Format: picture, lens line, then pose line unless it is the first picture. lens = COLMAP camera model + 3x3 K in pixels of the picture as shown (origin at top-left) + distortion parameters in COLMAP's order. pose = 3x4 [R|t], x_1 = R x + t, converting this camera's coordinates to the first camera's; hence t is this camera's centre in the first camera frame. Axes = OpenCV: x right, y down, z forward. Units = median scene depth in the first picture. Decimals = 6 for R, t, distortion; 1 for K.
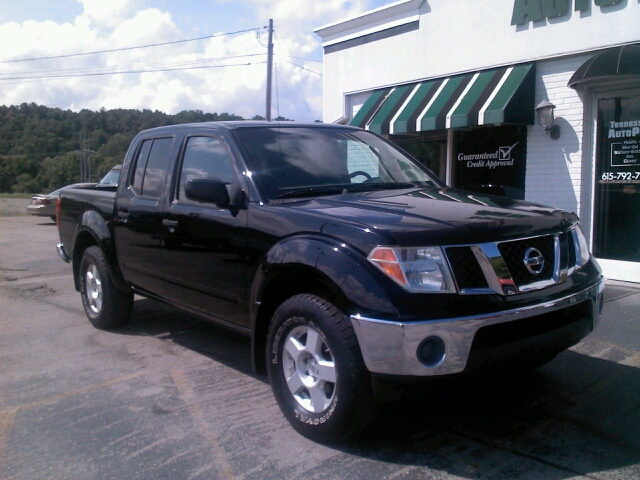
lens RADIAL K [[630.8, 0, 323.2], [0, 630.8, 240.6], [0, 0, 1]] dist [0.190084, -0.488981]
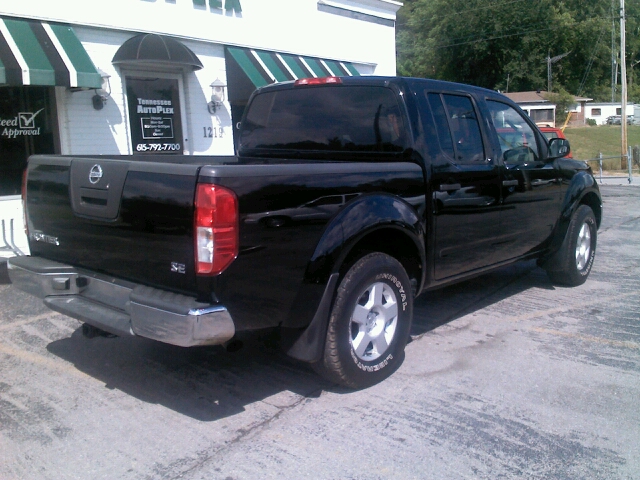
lens RADIAL K [[630.8, 0, 323.2], [0, 630.8, 240.6], [0, 0, 1]] dist [0.190084, -0.488981]
pose [[-0.193354, -0.136576, 0.971577, -0.745637], [0.109974, 0.981006, 0.159787, -0.084651], [-0.974946, 0.137744, -0.174662, 0.916741]]
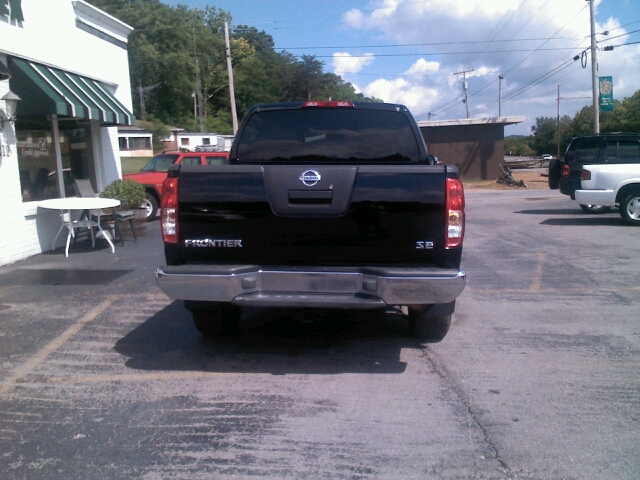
lens RADIAL K [[633.1, 0, 330.5], [0, 633.1, 252.4], [0, 0, 1]] dist [0.174649, -0.435043]
pose [[-0.749808, -0.066262, 0.658330, -0.629204], [0.091436, 0.975050, 0.202282, -0.118296], [-0.655308, 0.211867, -0.725041, 1.346092]]
